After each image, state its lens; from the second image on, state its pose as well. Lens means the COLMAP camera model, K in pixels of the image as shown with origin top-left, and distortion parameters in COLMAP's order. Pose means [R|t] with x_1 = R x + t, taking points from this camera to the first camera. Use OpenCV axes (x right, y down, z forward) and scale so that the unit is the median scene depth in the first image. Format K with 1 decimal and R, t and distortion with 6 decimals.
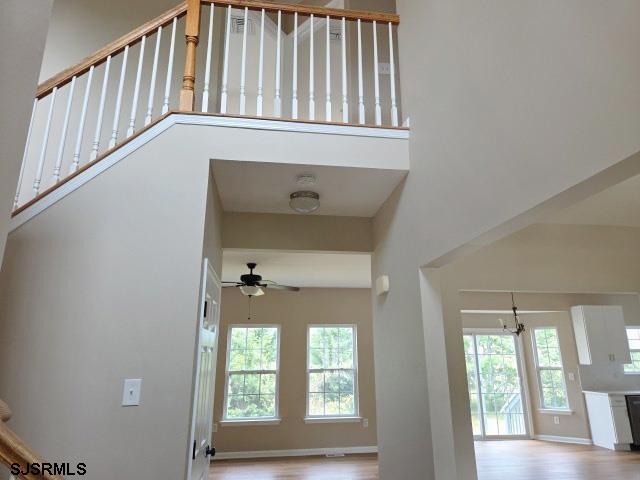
lens RADIAL K [[428.2, 0, 330.6], [0, 428.2, 232.0], [0, 0, 1]] dist [0.050569, -0.041601]
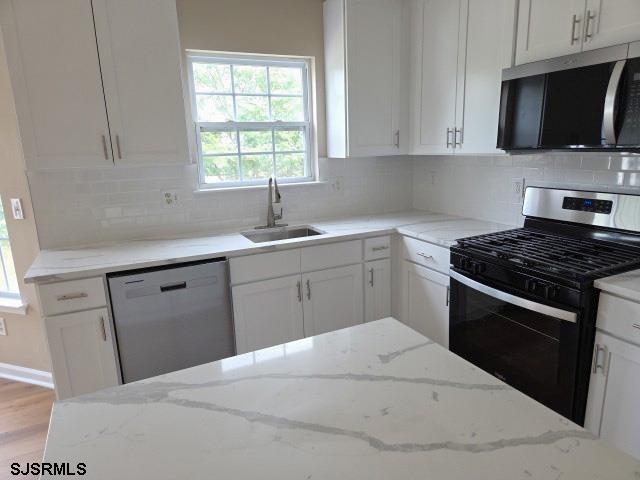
lens RADIAL K [[428.2, 0, 317.3], [0, 428.2, 243.0], [0, 0, 1]] dist [0.050569, -0.041601]
pose [[0.952260, -0.093816, 0.290516, 0.668472], [-0.057979, 0.878718, 0.473807, 0.191304], [-0.299732, -0.468031, 0.831329, 0.660061]]
